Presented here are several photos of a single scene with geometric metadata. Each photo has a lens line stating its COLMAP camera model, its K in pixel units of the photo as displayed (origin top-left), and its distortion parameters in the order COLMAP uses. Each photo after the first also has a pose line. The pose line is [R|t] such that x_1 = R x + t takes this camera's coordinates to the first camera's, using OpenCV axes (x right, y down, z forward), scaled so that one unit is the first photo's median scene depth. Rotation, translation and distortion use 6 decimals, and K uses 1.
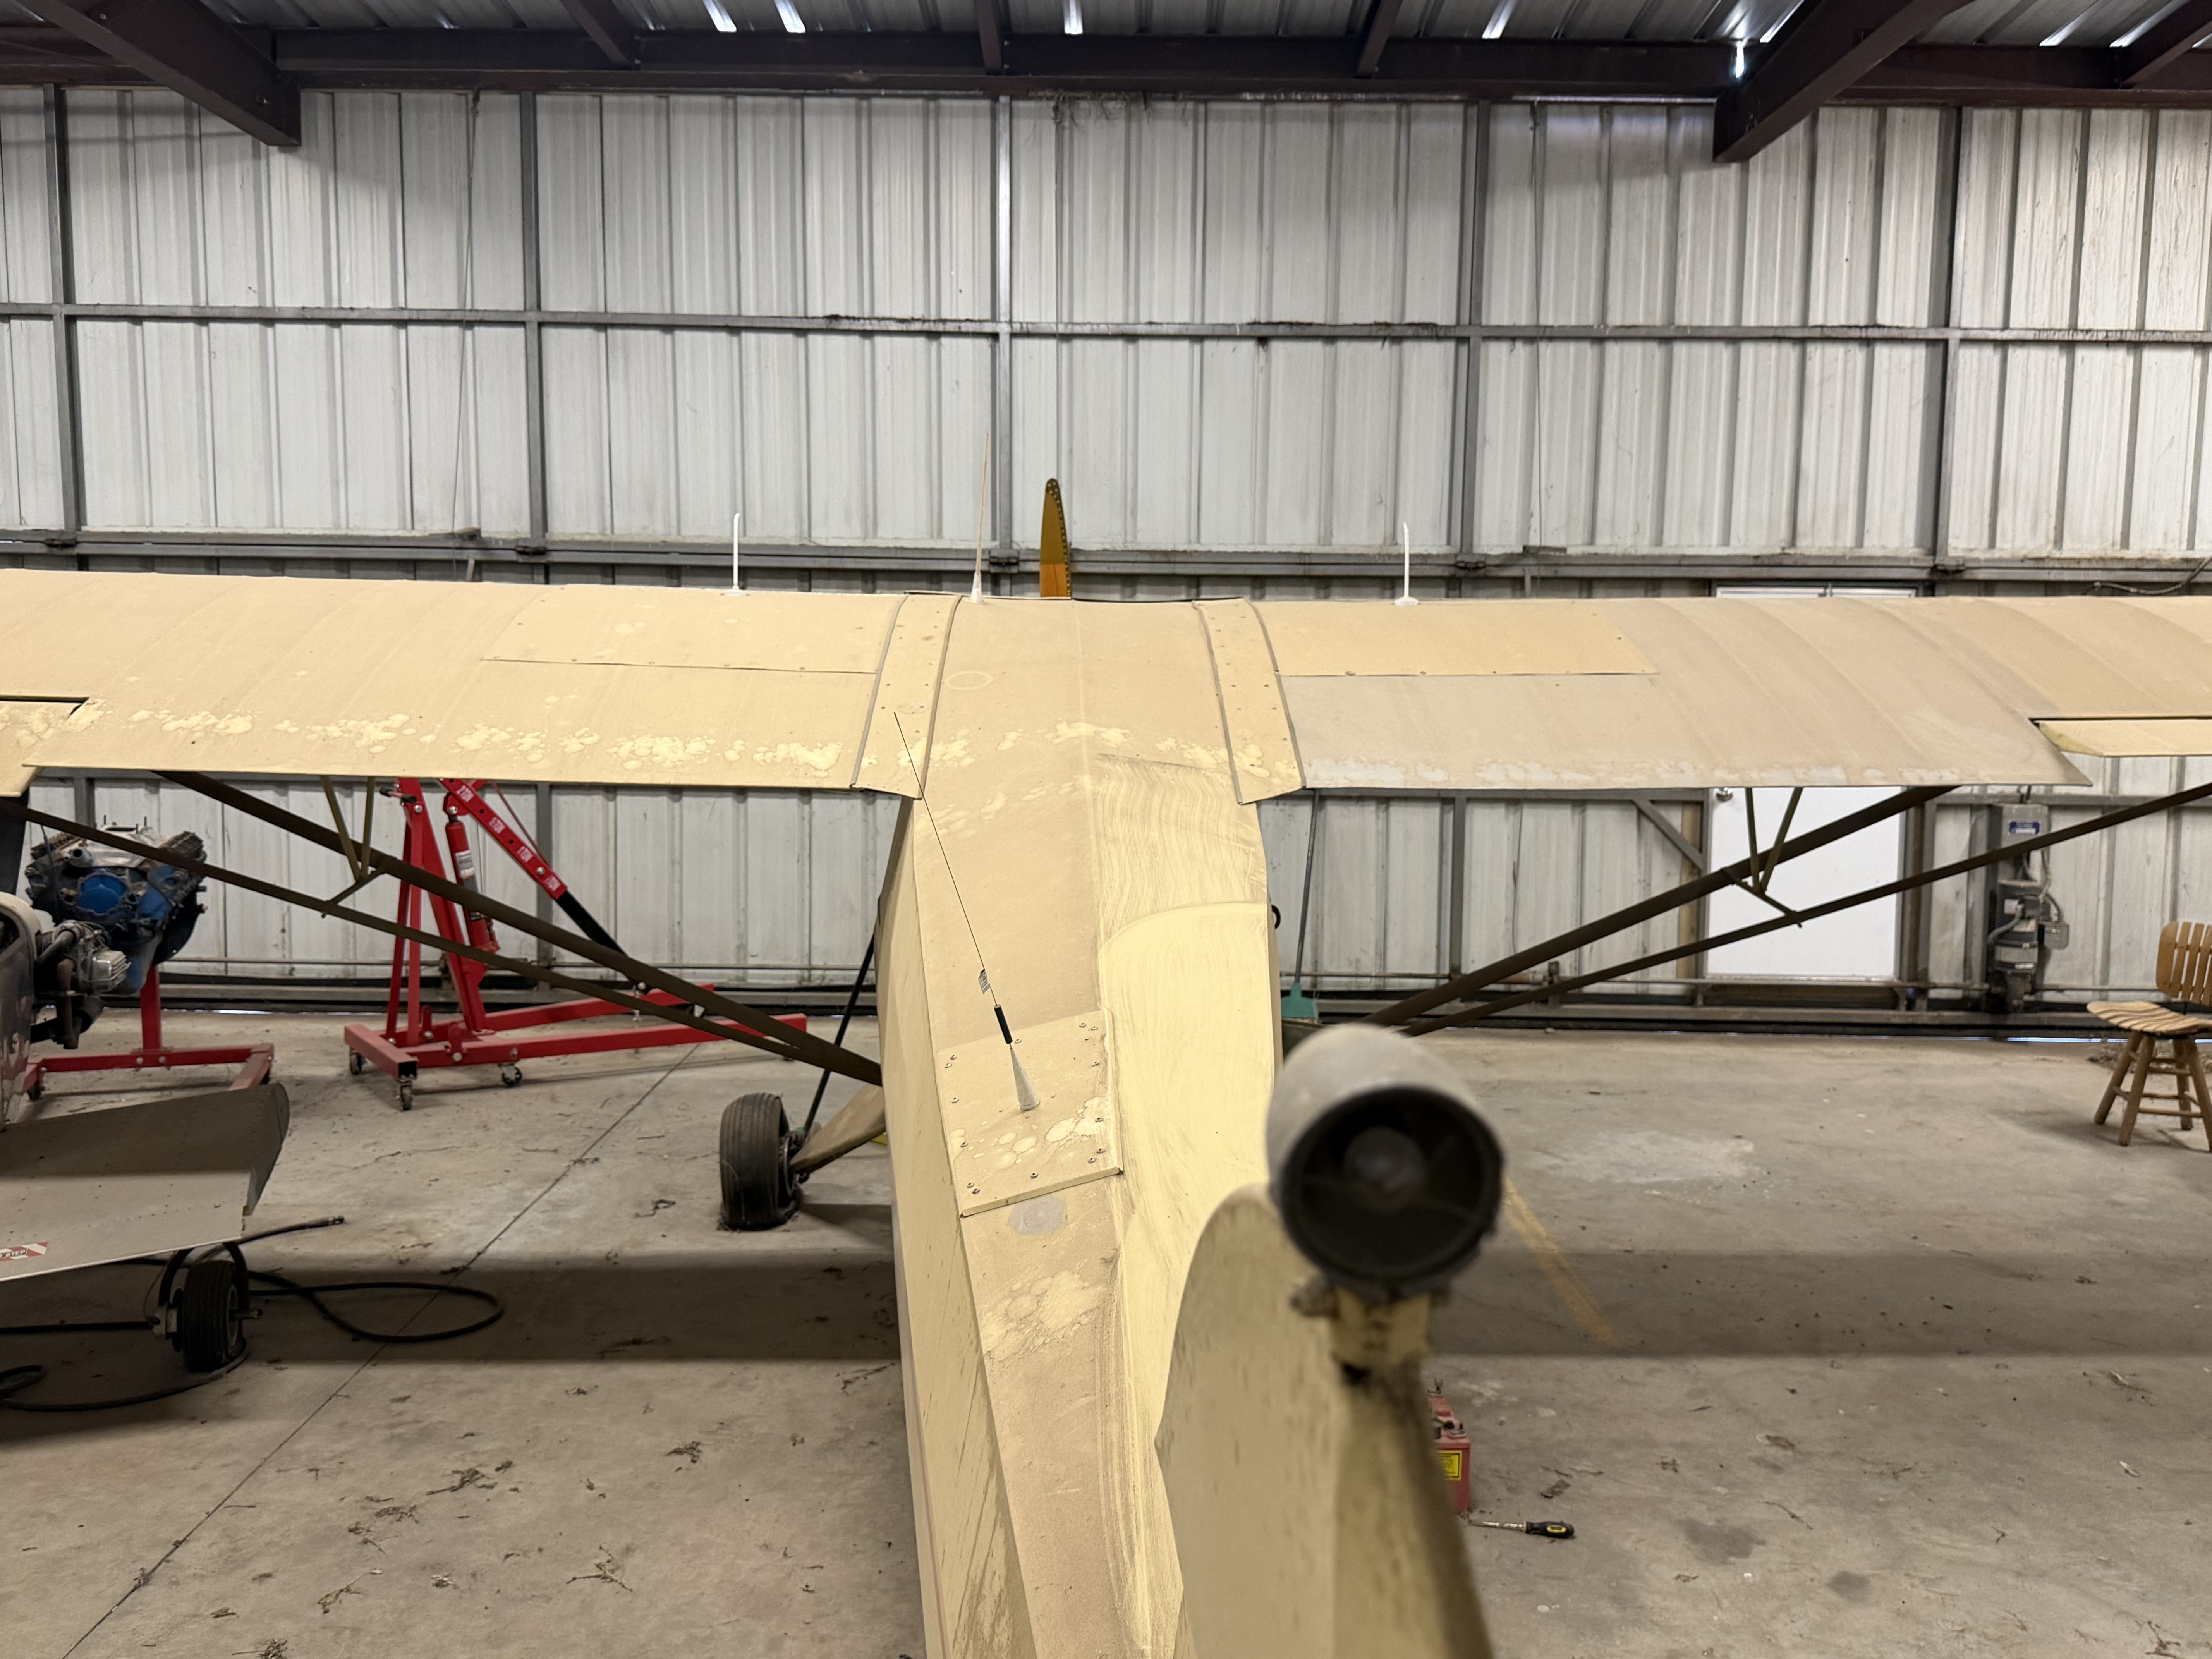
lens RADIAL K [[1808.4, 0, 1099.7], [0, 1808.4, 784.9], [0, 0, 1]] dist [0.065288, -0.116133]
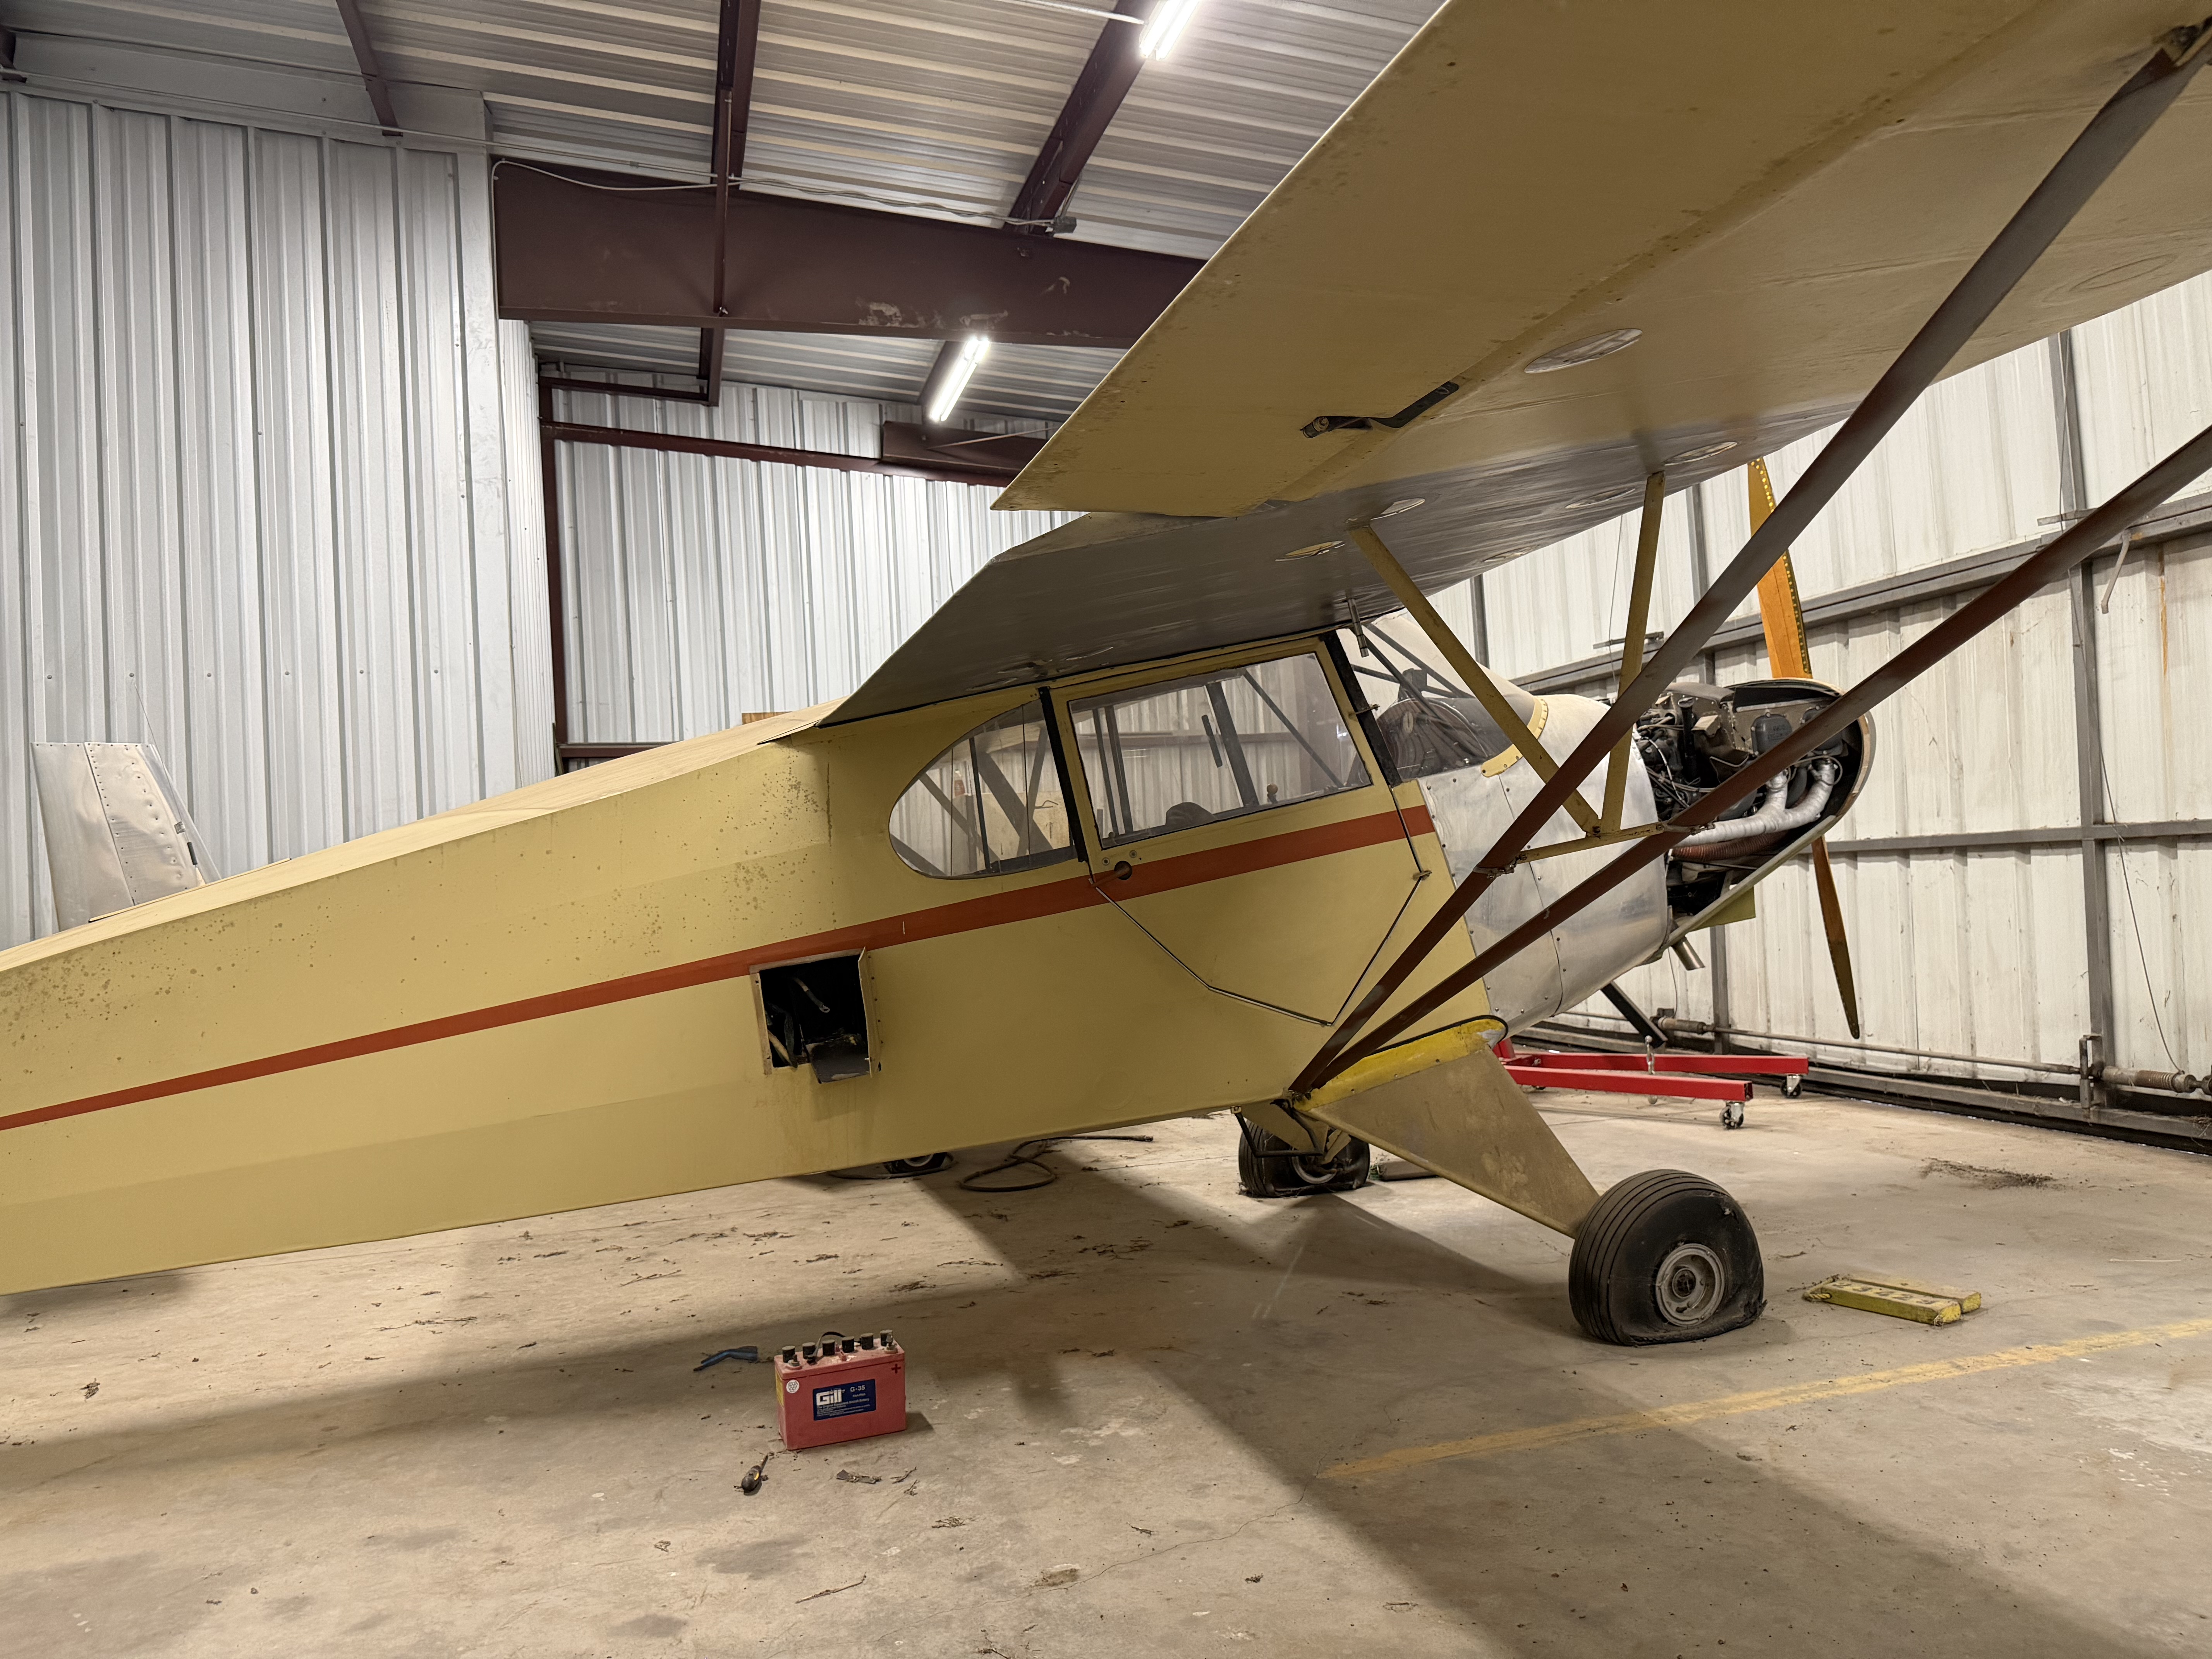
lens RADIAL K [[1561.7, 0, 1106.0], [0, 1561.7, 829.5], [0, 0, 1]] dist [0.062370, -0.086832]
pose [[0.279768, -0.064233, -0.957916, 0.858142], [-0.021887, 0.997073, -0.073250, 0.104546], [0.959818, 0.041459, 0.277544, 0.737887]]
